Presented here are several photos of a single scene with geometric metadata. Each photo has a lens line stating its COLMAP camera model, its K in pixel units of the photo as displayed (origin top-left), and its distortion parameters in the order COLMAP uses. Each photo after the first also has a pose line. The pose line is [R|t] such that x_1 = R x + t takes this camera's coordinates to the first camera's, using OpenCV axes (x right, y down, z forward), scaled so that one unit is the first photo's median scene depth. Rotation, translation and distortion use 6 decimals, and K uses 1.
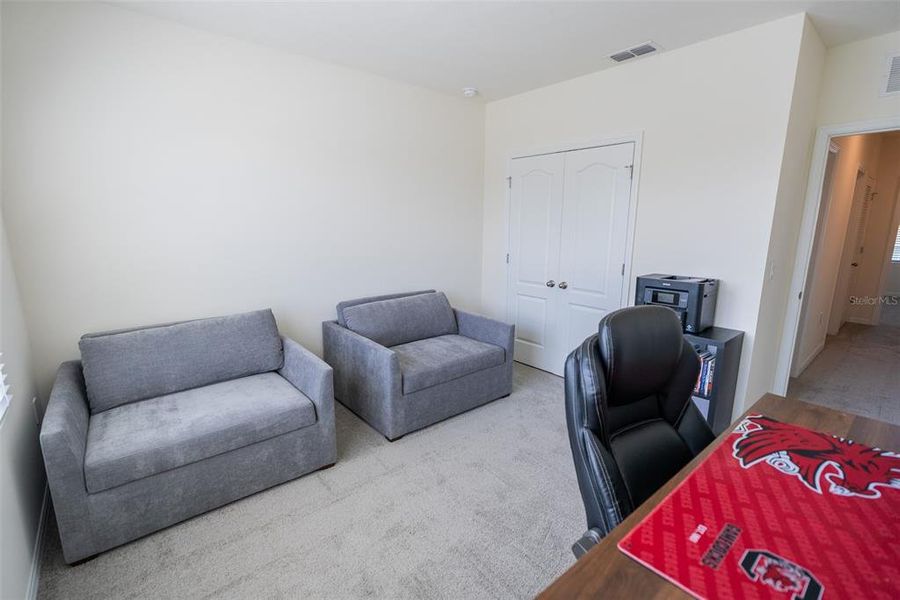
lens RADIAL K [[410.5, 0, 450.0], [0, 410.5, 300.0], [0, 0, 1]] dist [-0.001210, 0.000420]
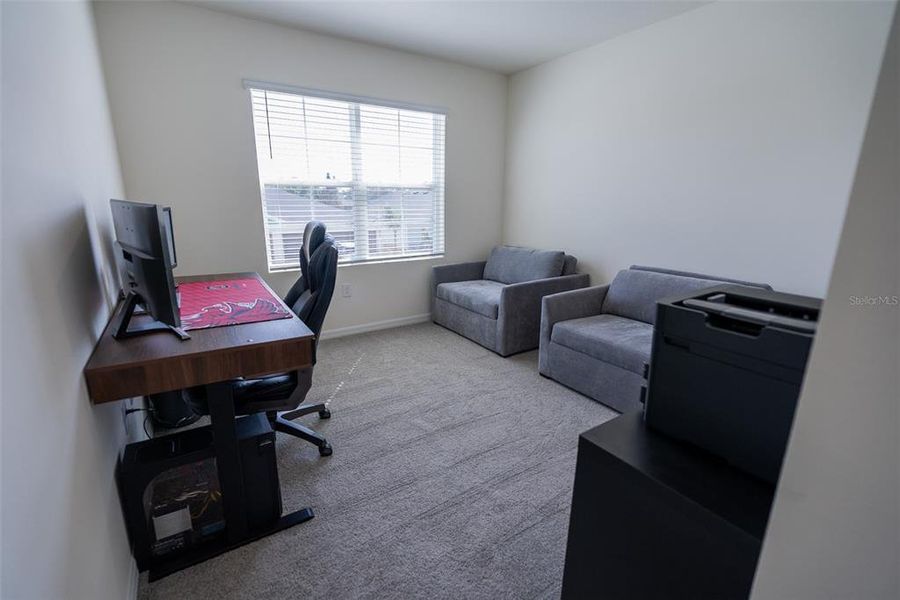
lens RADIAL K [[410.5, 0, 450.0], [0, 410.5, 300.0], [0, 0, 1]] dist [-0.001210, 0.000420]
pose [[-0.110912, 0.237422, -0.965054, 1.210538], [-0.199103, 0.946051, 0.255629, -0.126304], [0.973682, 0.220498, -0.057657, 0.977511]]
